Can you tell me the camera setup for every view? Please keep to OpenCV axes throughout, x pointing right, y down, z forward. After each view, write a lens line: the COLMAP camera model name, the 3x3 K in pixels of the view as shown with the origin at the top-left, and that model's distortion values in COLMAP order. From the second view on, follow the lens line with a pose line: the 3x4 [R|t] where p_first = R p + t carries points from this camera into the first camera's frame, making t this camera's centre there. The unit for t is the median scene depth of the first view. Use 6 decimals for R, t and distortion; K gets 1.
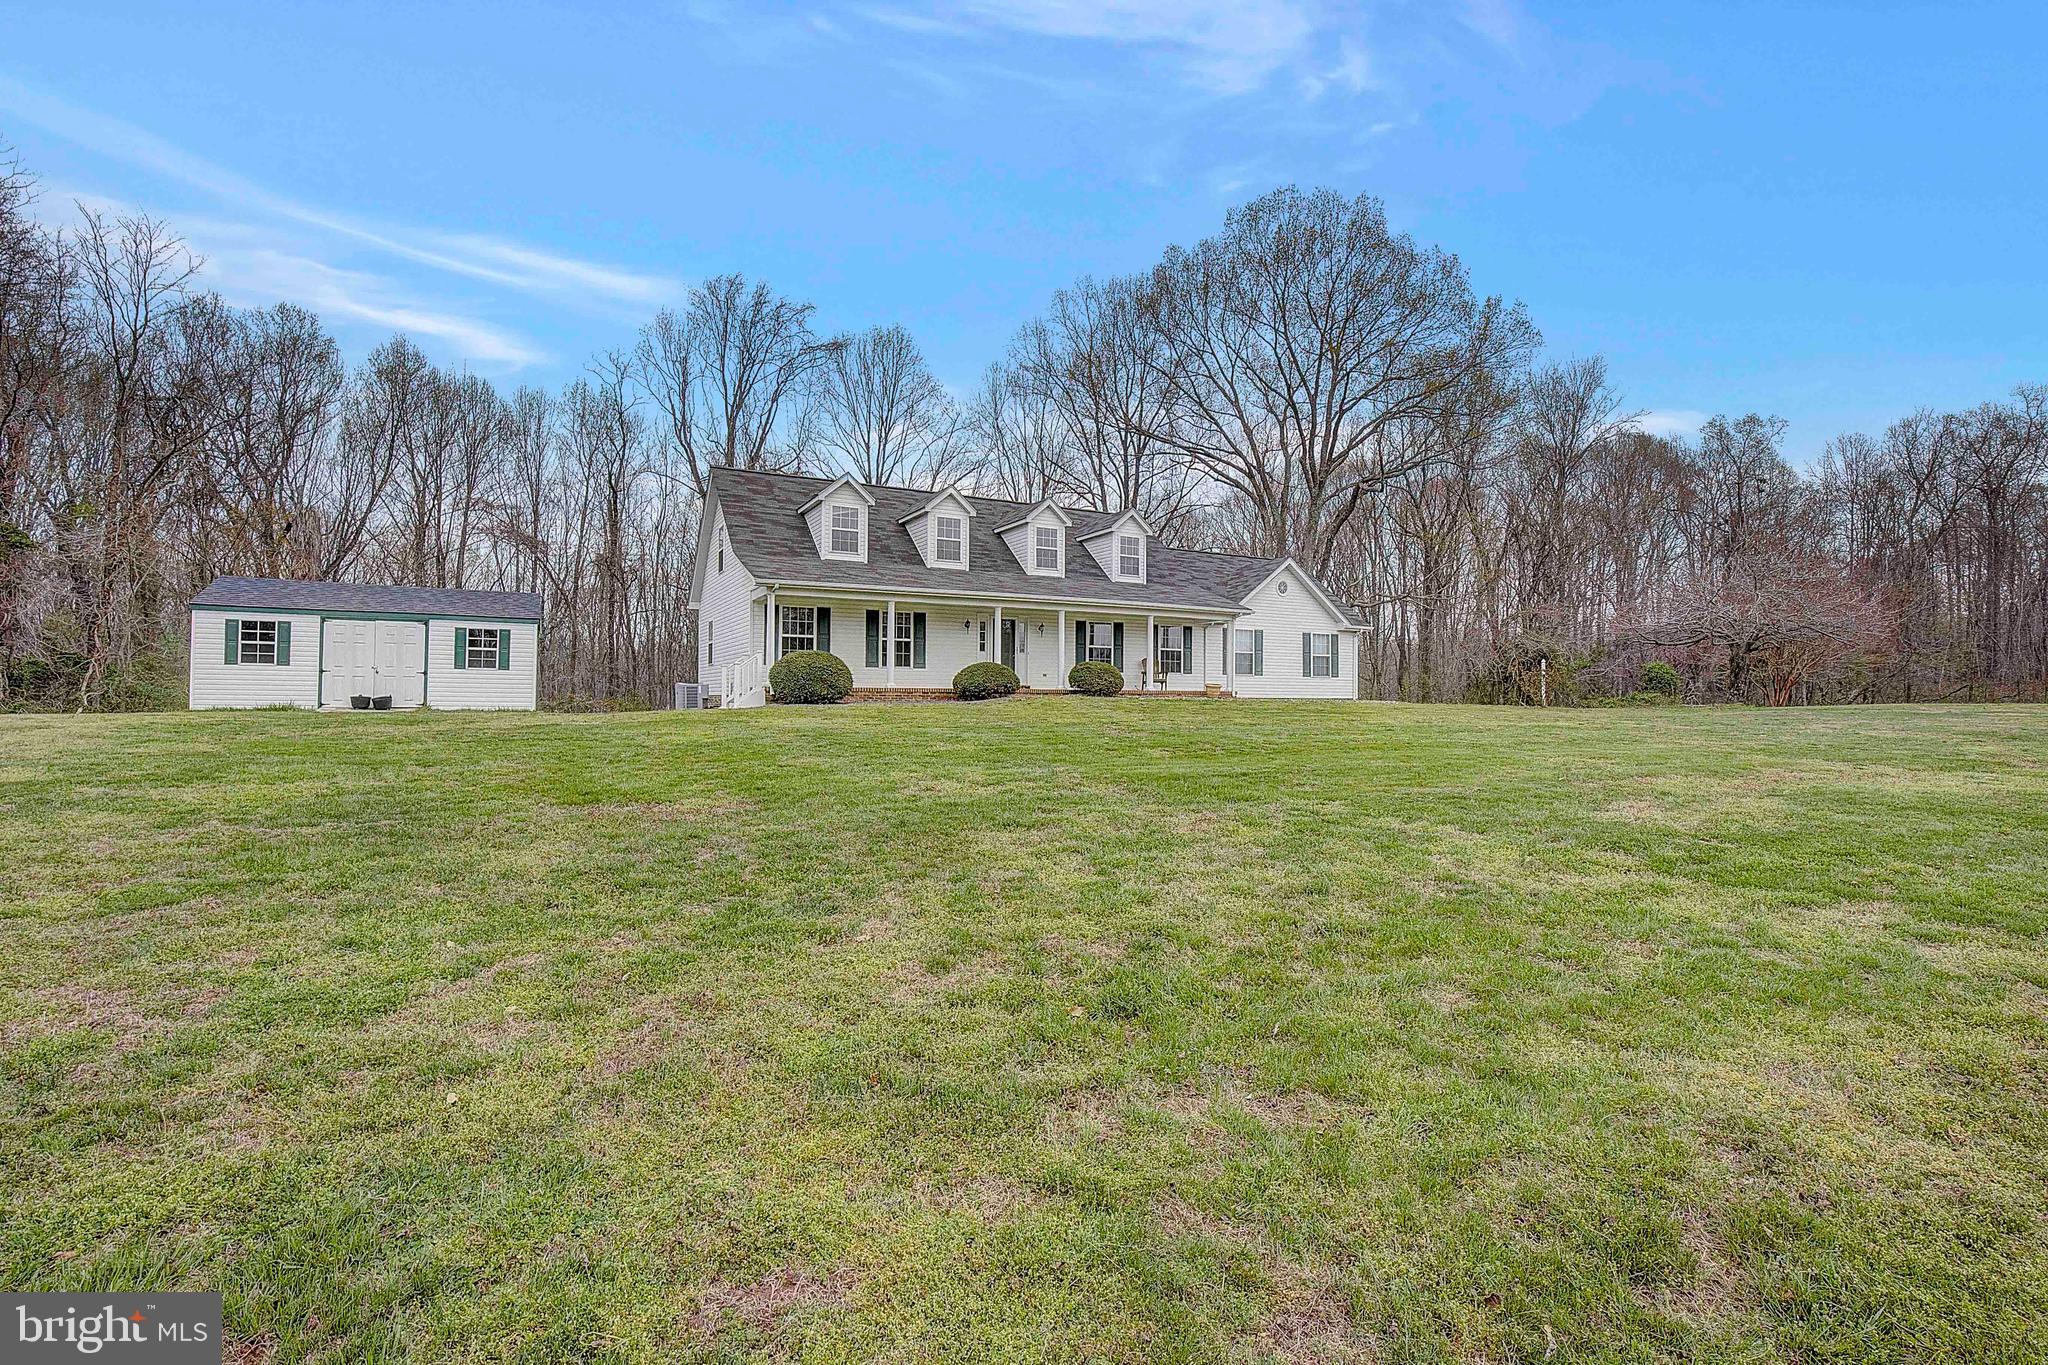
lens RADIAL K [[959.6, 0, 1030.8], [0, 959.6, 686.1], [0, 0, 1]] dist [-0.019808, 0.000133]
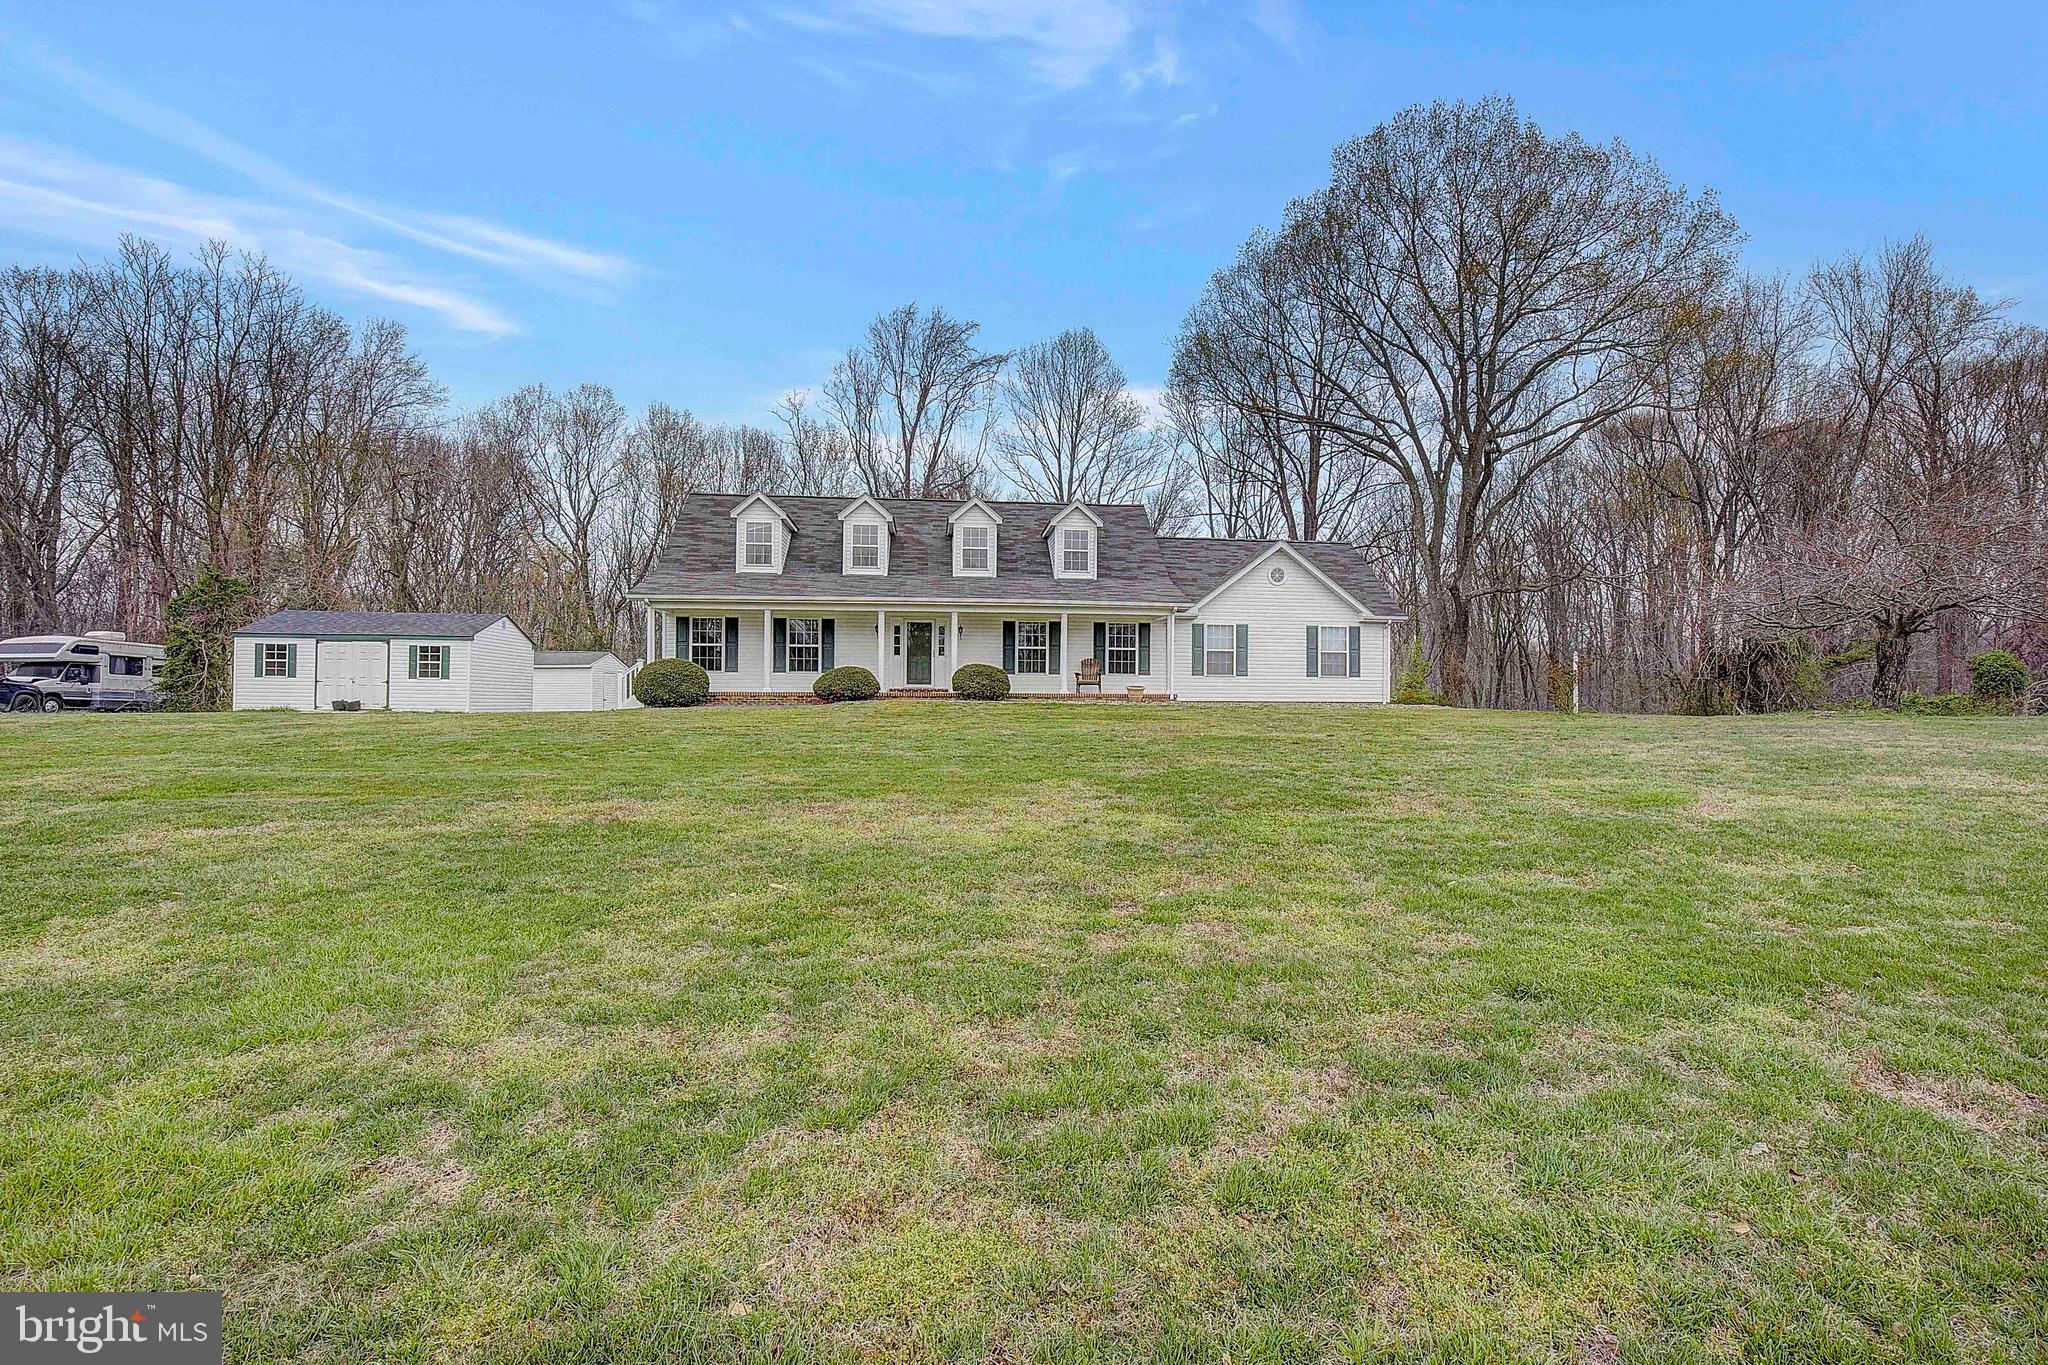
lens RADIAL K [[959.6, 0, 1030.8], [0, 959.6, 686.1], [0, 0, 1]] dist [-0.019808, 0.000133]
pose [[0.922398, -0.012717, -0.386031, 0.470395], [0.006962, 0.999843, -0.016305, 0.013413], [0.386177, 0.012352, 0.922342, 0.127600]]
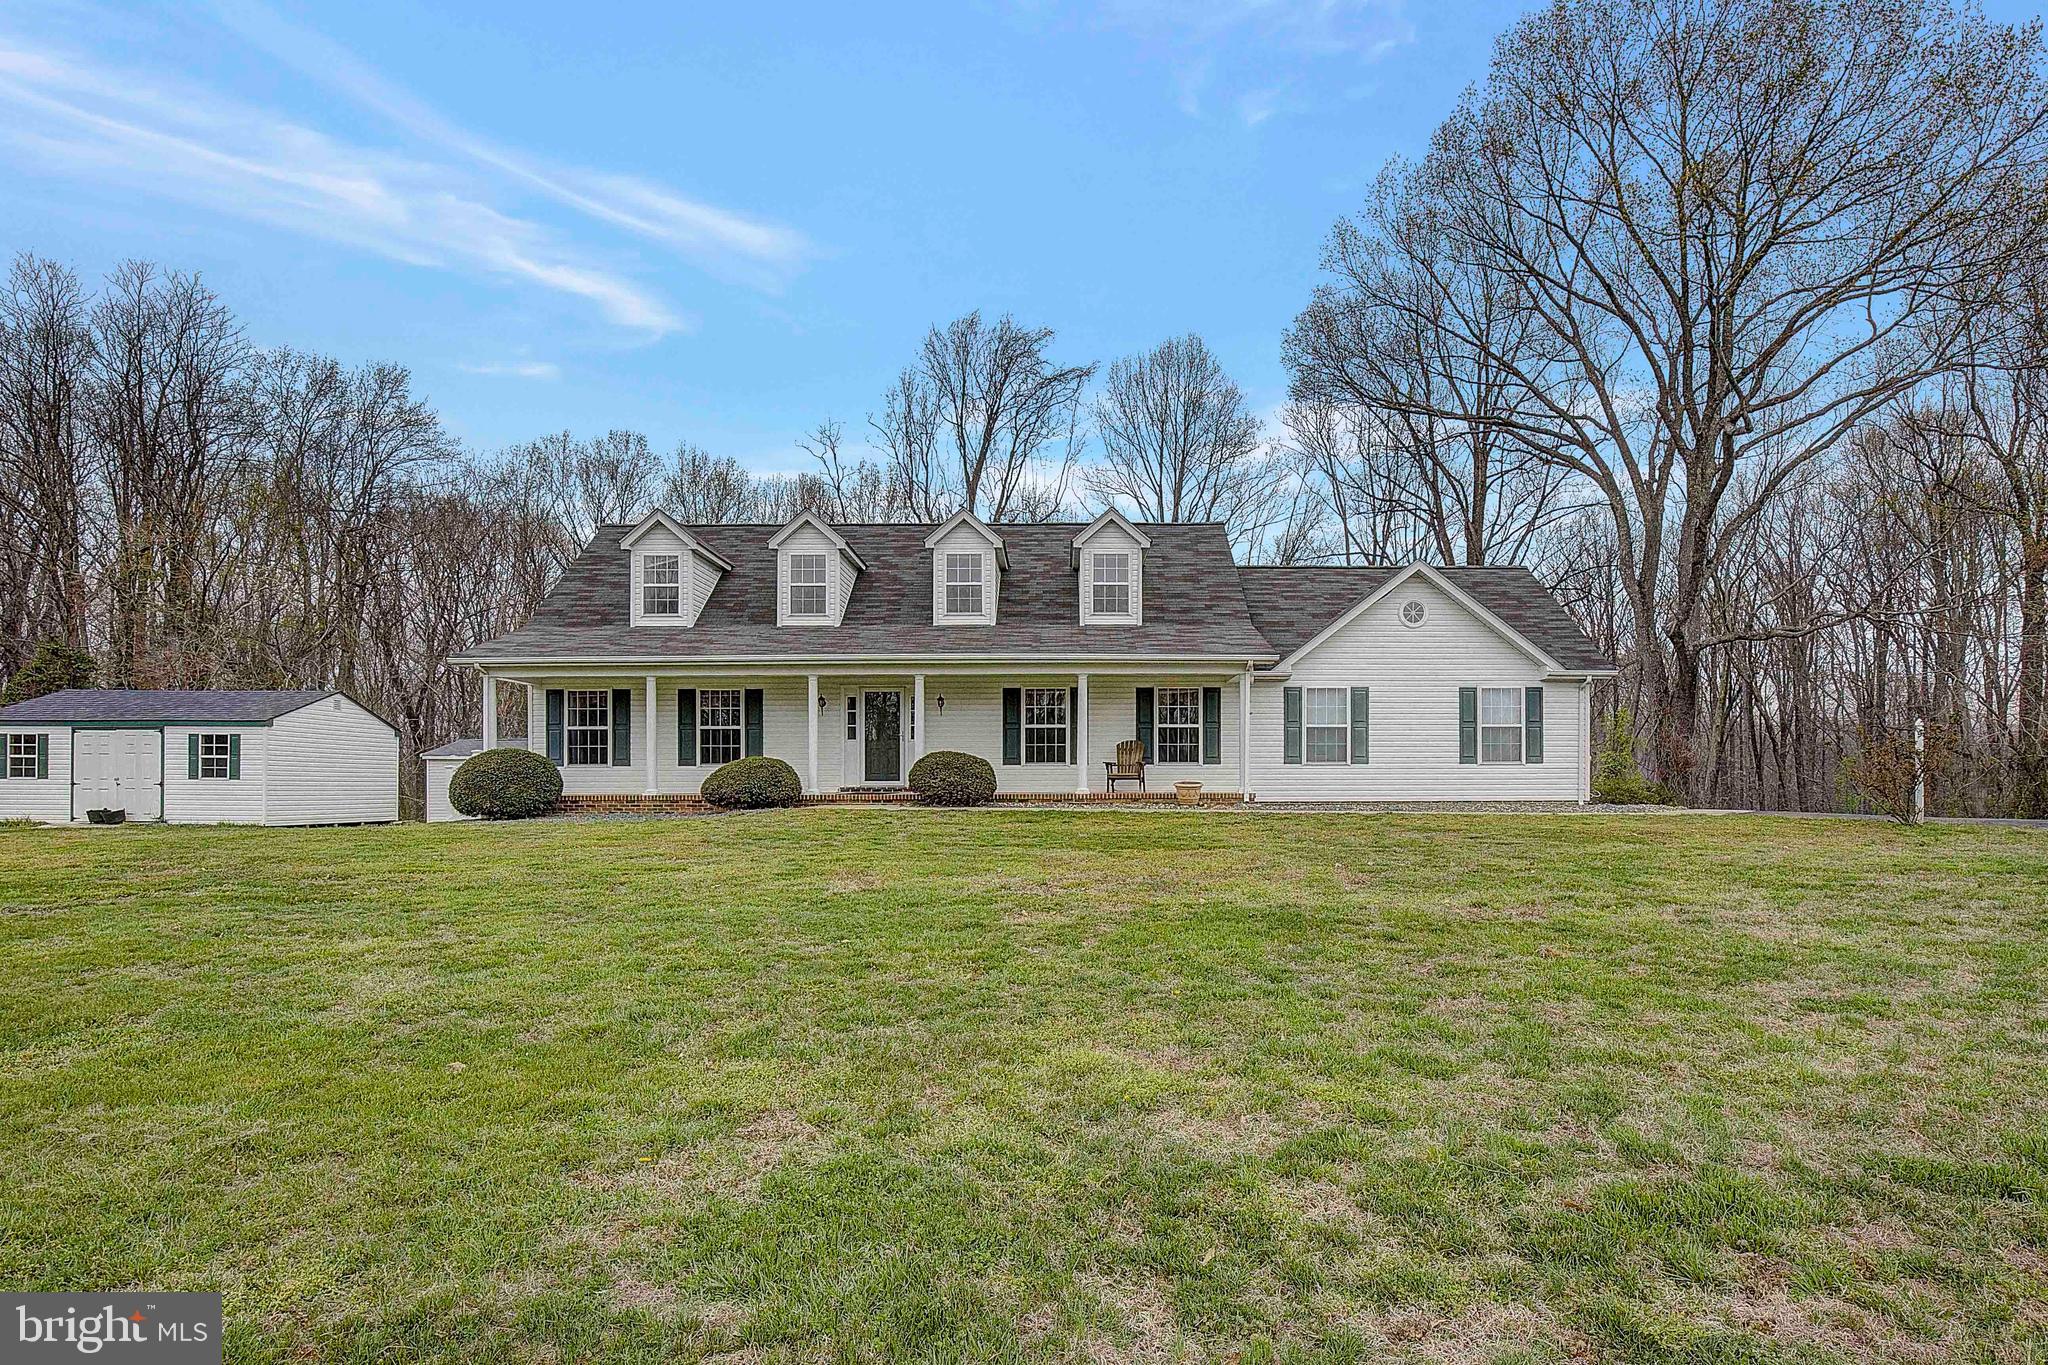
lens RADIAL K [[1042.5, 0, 1062.7], [0, 1042.5, 771.9], [0, 0, 1]] dist [-0.022187, 0.000920]
pose [[0.877714, -0.019851, -0.478774, 0.453008], [0.014286, 0.999781, -0.015264, 0.001424], [0.478972, 0.006558, 0.877806, 0.407540]]
